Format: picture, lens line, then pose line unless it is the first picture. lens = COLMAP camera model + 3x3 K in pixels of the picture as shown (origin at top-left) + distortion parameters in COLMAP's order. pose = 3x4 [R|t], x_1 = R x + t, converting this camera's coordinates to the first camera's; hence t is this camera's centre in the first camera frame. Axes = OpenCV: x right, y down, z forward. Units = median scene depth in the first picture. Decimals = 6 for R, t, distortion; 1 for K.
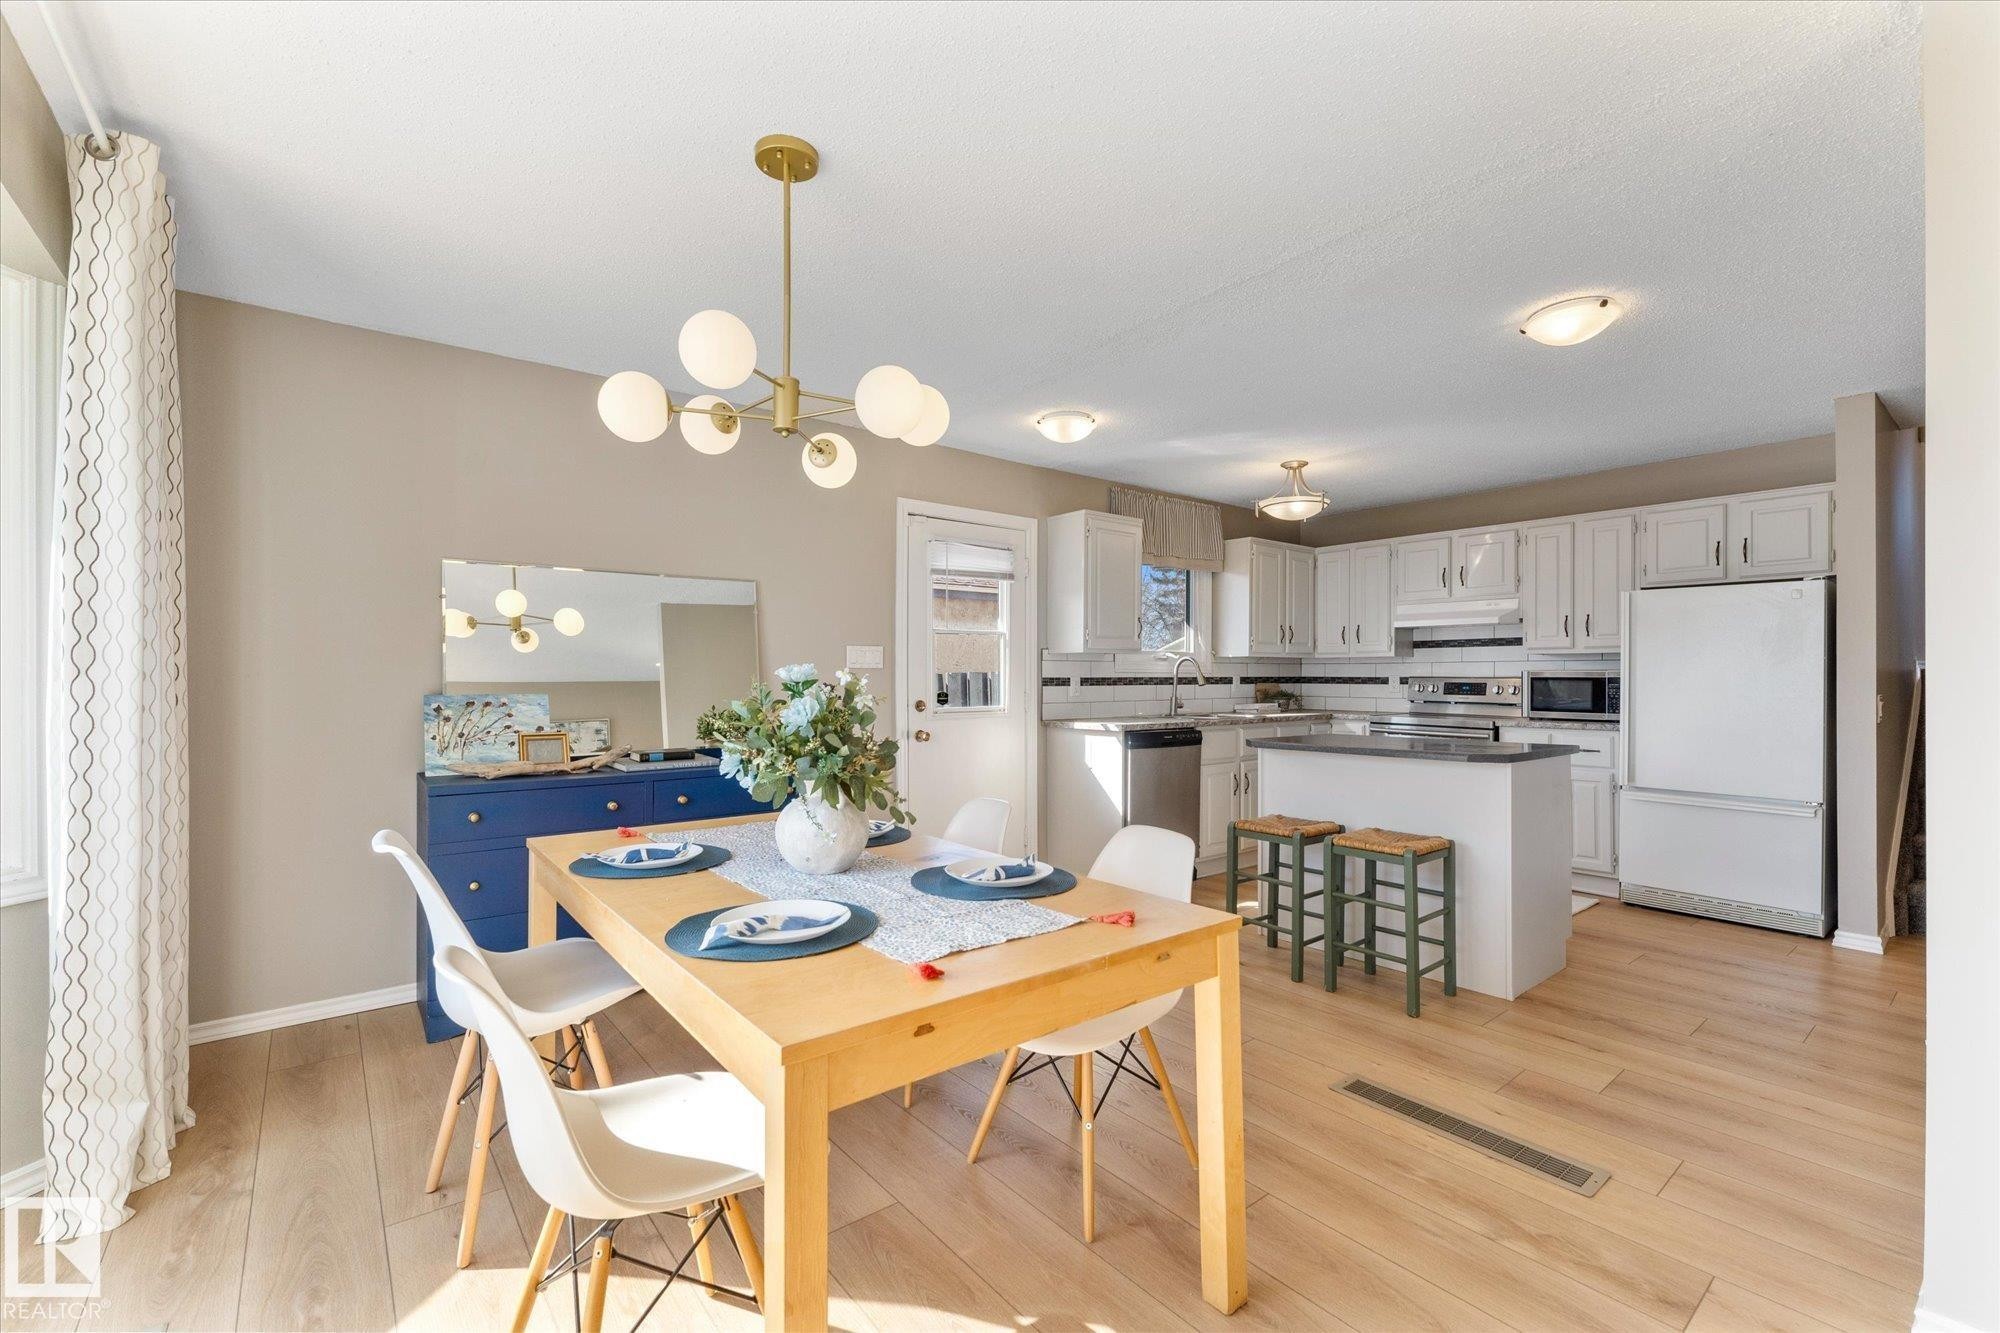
lens RADIAL K [[852.6, 0, 994.7], [0, 852.6, 675.8], [0, 0, 1]] dist [0.000405, -0.000033]
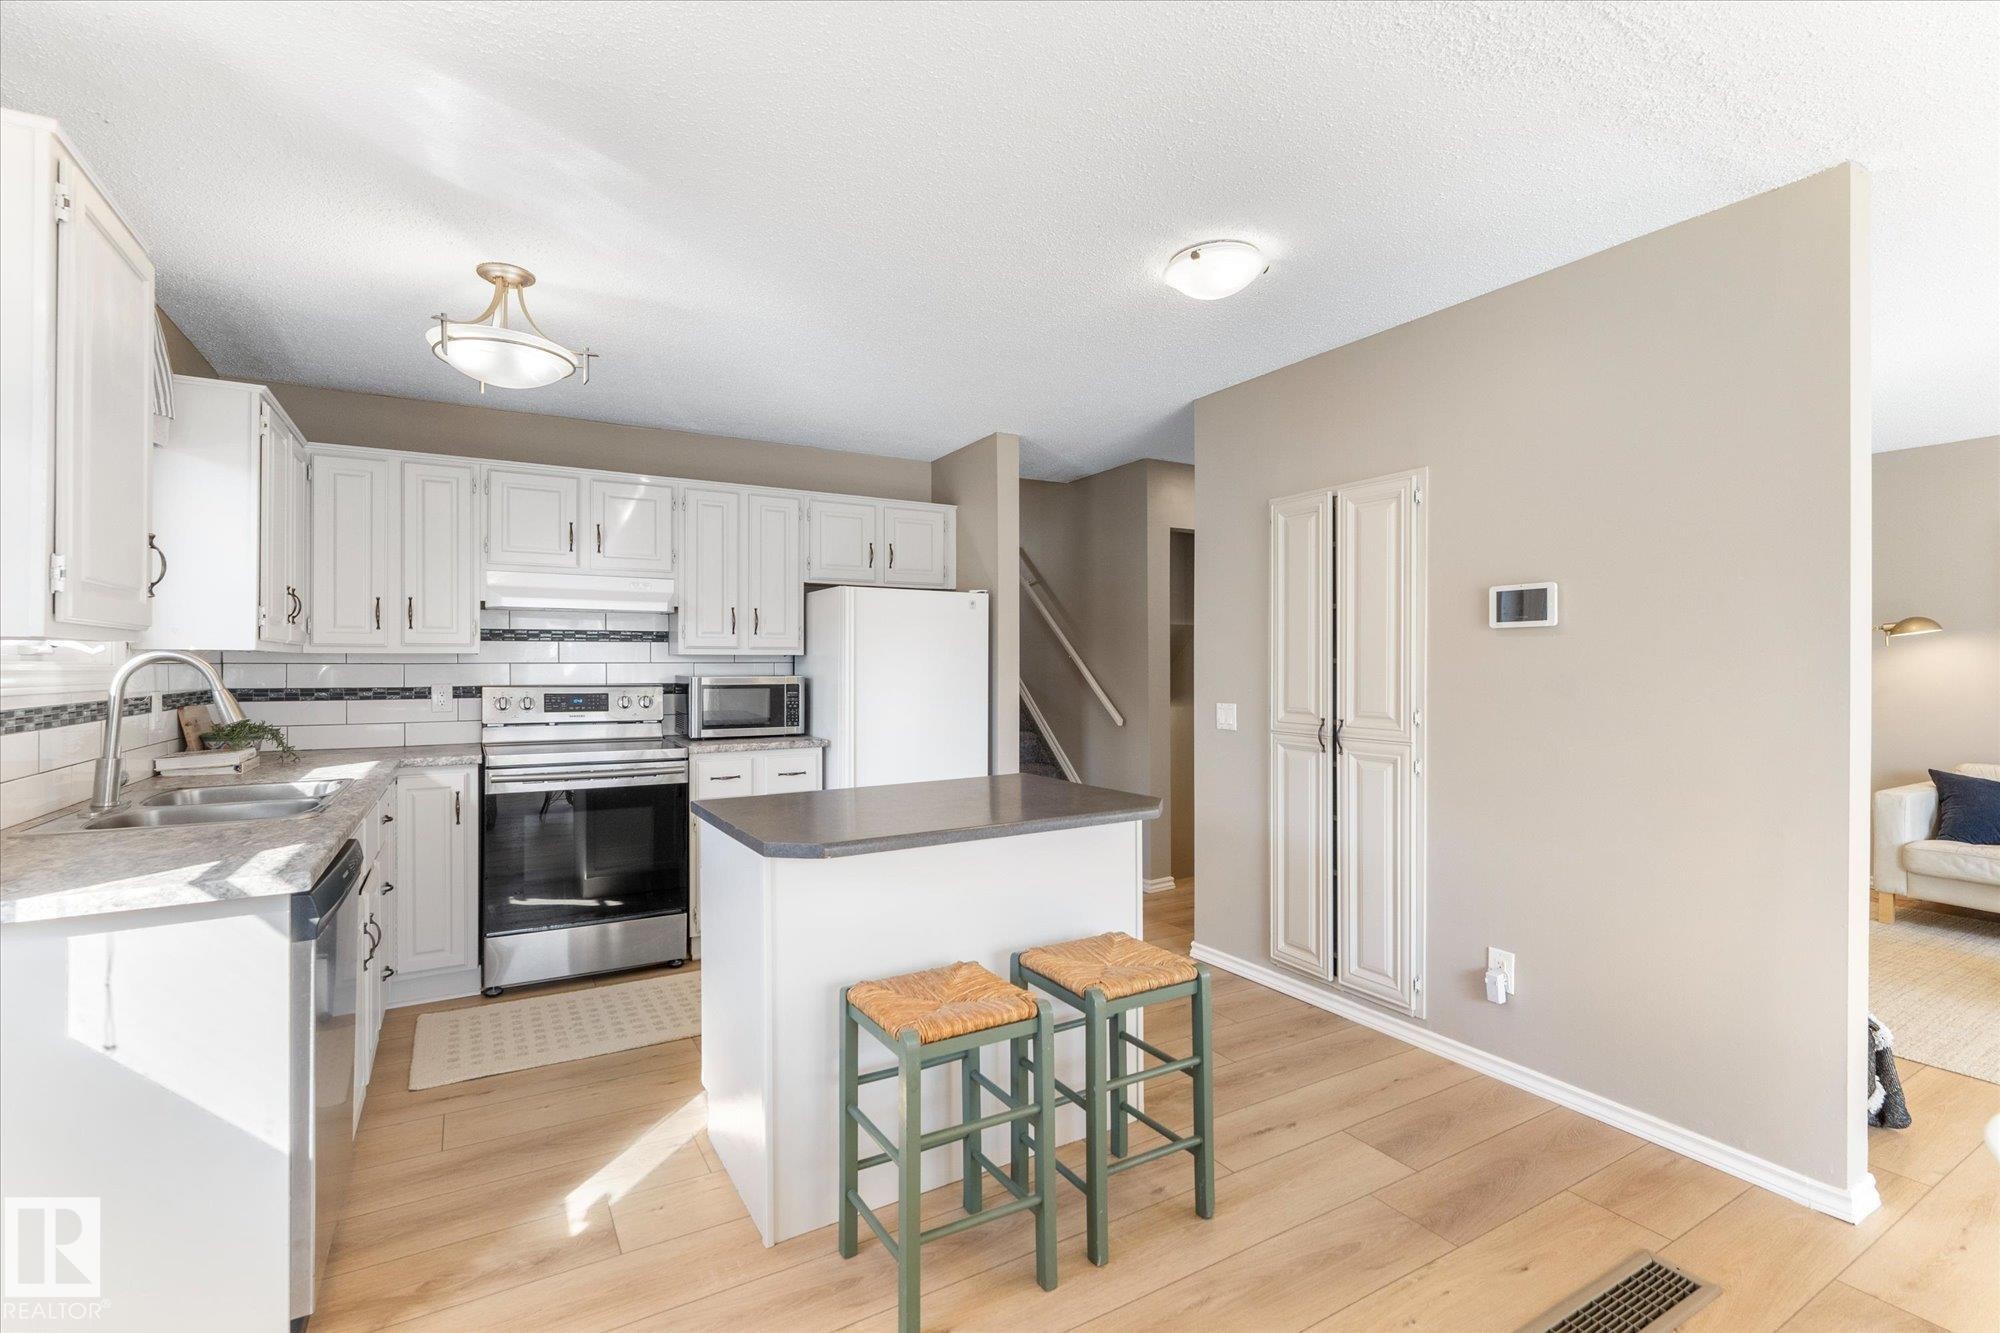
lens RADIAL K [[892.7, 0, 996.7], [0, 892.7, 661.6], [0, 0, 1]] dist [-0.000204, 0.000038]
pose [[0.143045, 0.003430, 0.989710, -0.126215], [0.002402, 0.999990, -0.003813, -0.015912], [-0.989713, 0.002922, 0.143035, 0.632322]]
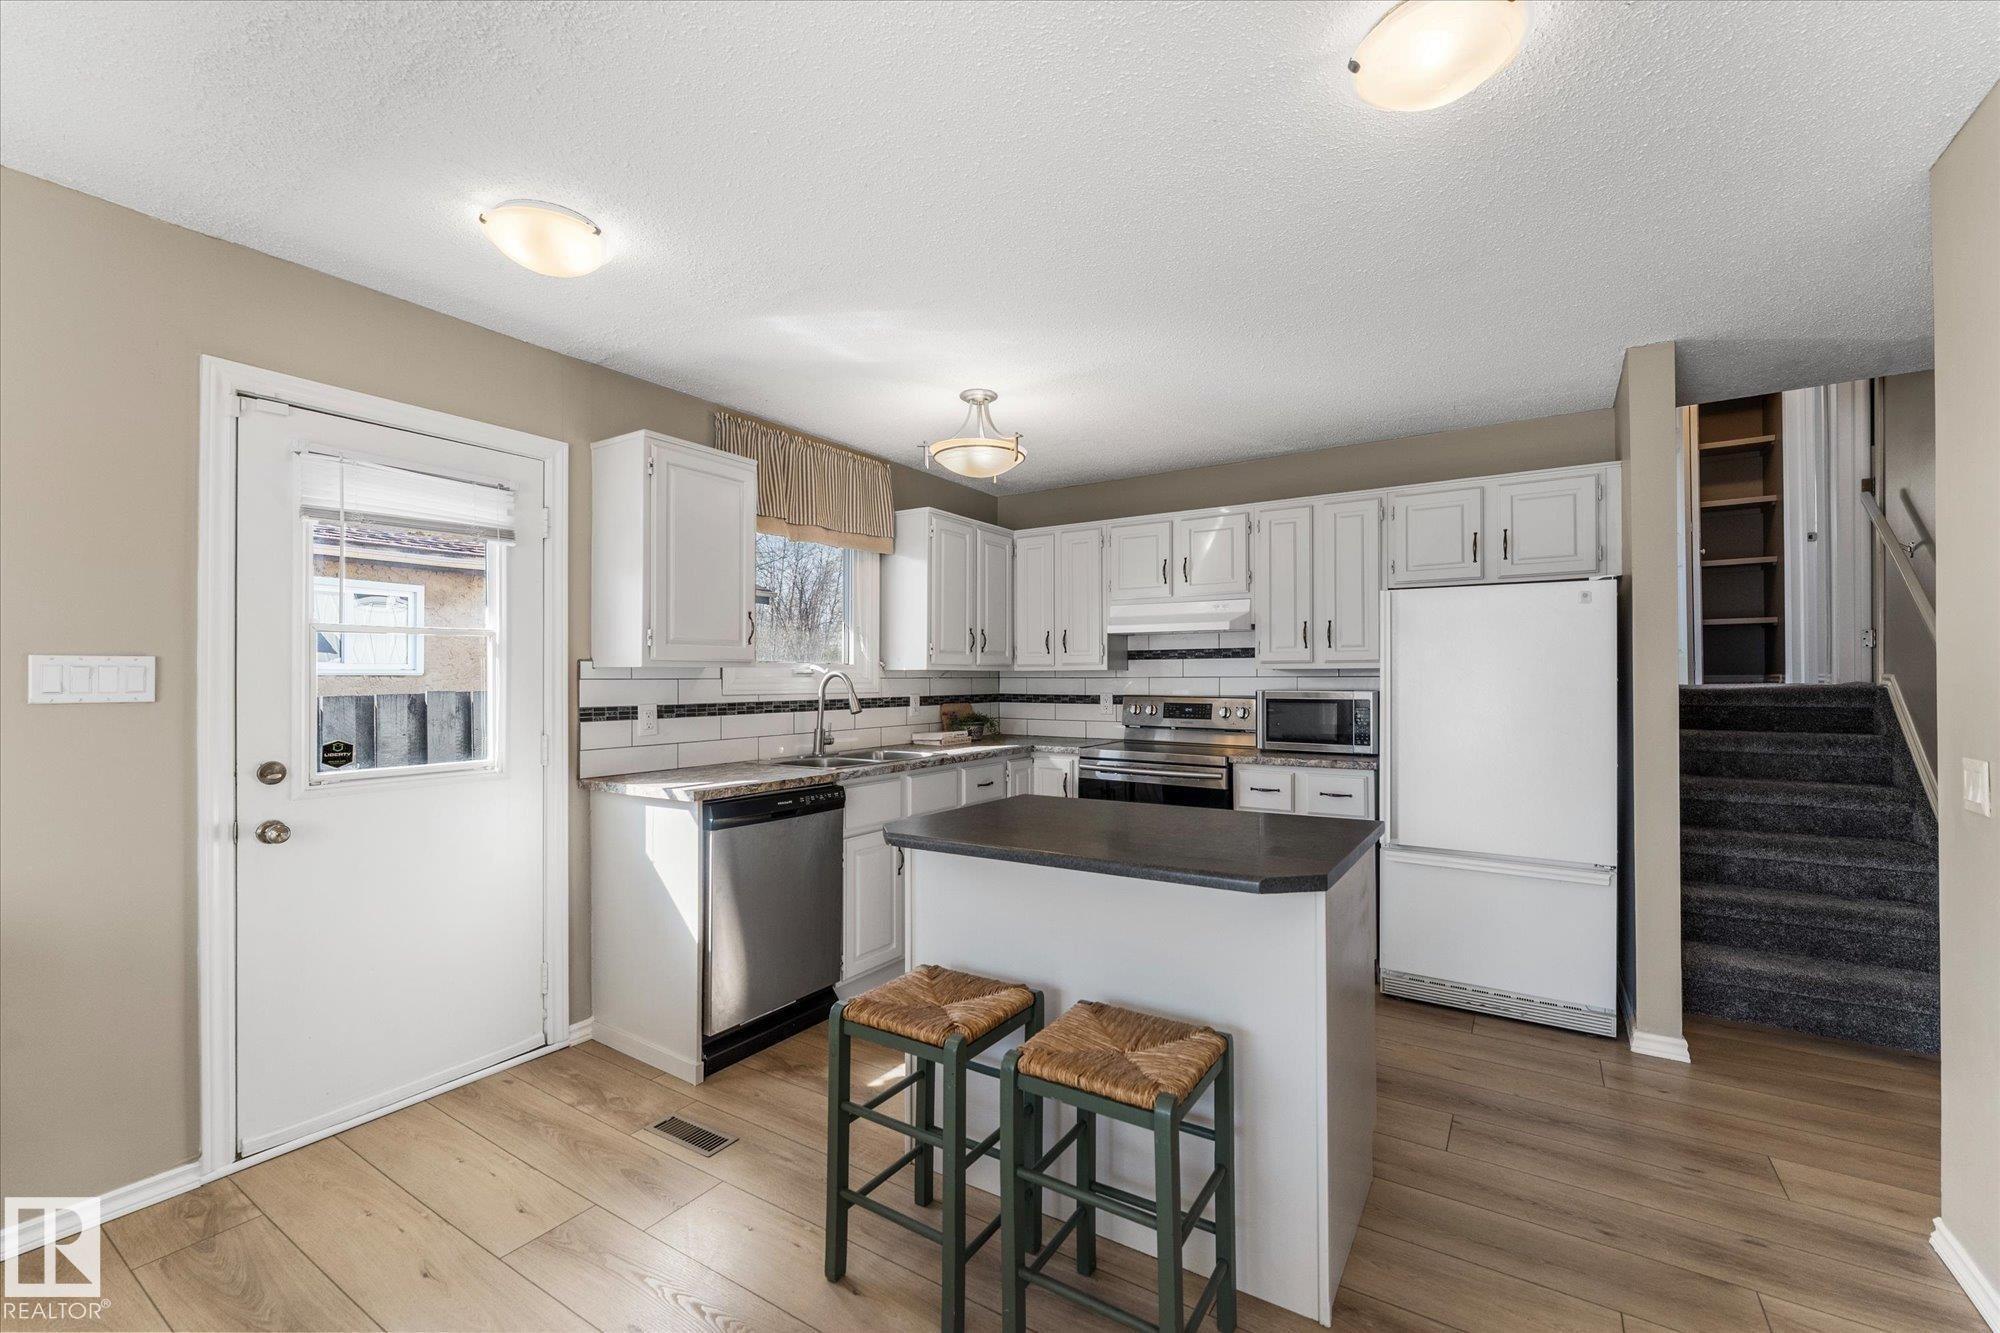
lens RADIAL K [[832.5, 0, 995.4], [0, 832.5, 669.7], [0, 0, 1]] dist [-0.000069, -0.000105]
pose [[0.949426, 0.000694, 0.313991, 0.149589], [0.002540, 0.999948, -0.009891, -0.018355], [-0.313981, 0.010188, 0.949375, 0.349980]]
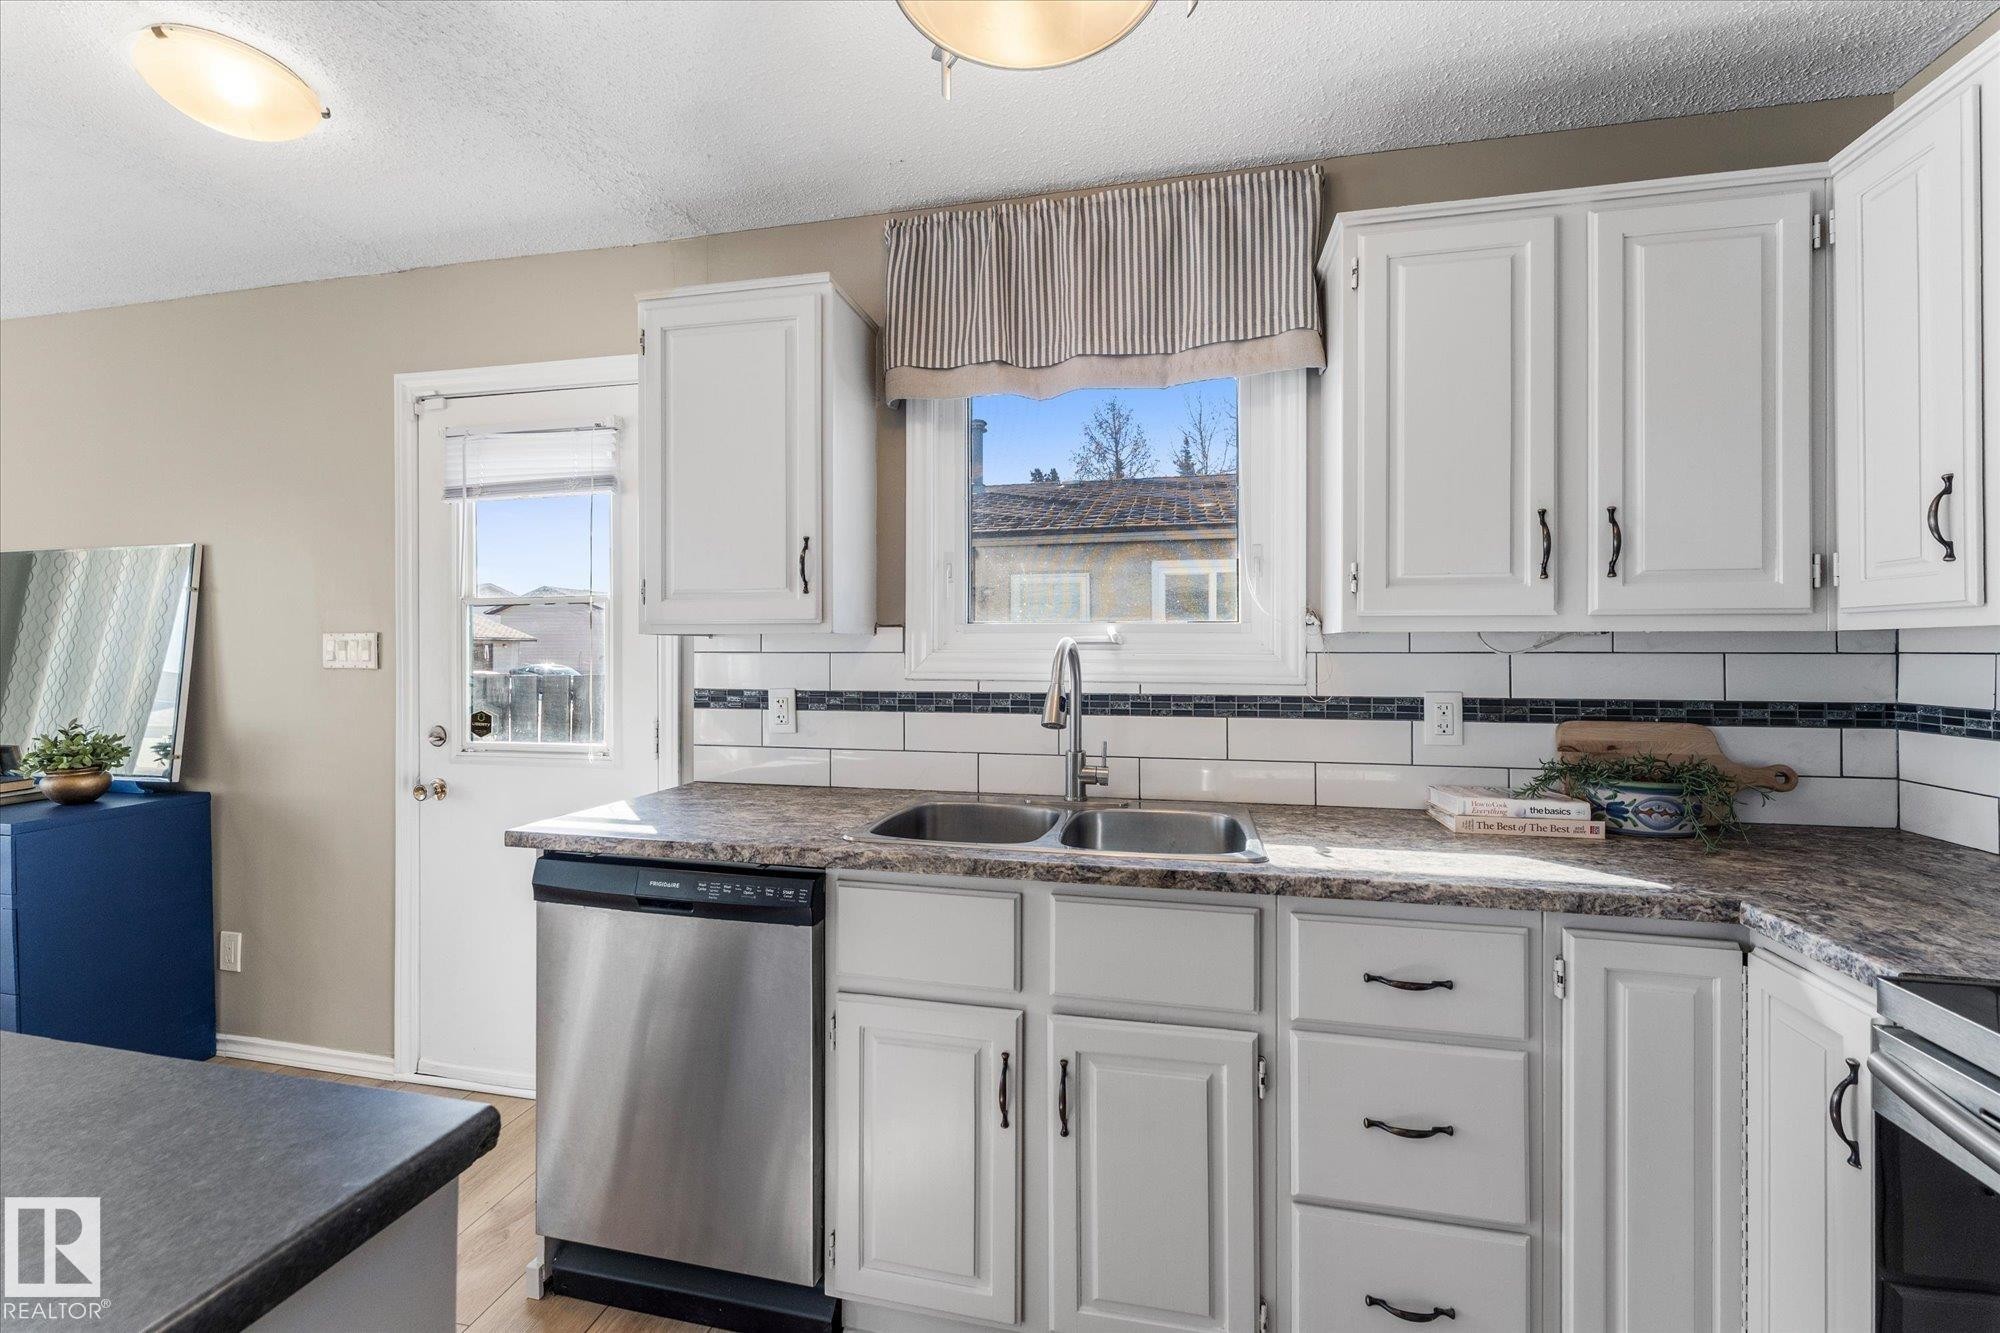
lens RADIAL K [[812.2, 0, 1014.1], [0, 812.2, 648.5], [0, 0, 1]] dist [-0.002297, -0.000299]
pose [[0.632555, -0.002216, -0.774512, 0.506646], [-0.001228, 0.999992, -0.003865, -0.018746], [0.774514, 0.003396, 0.632547, 0.855337]]
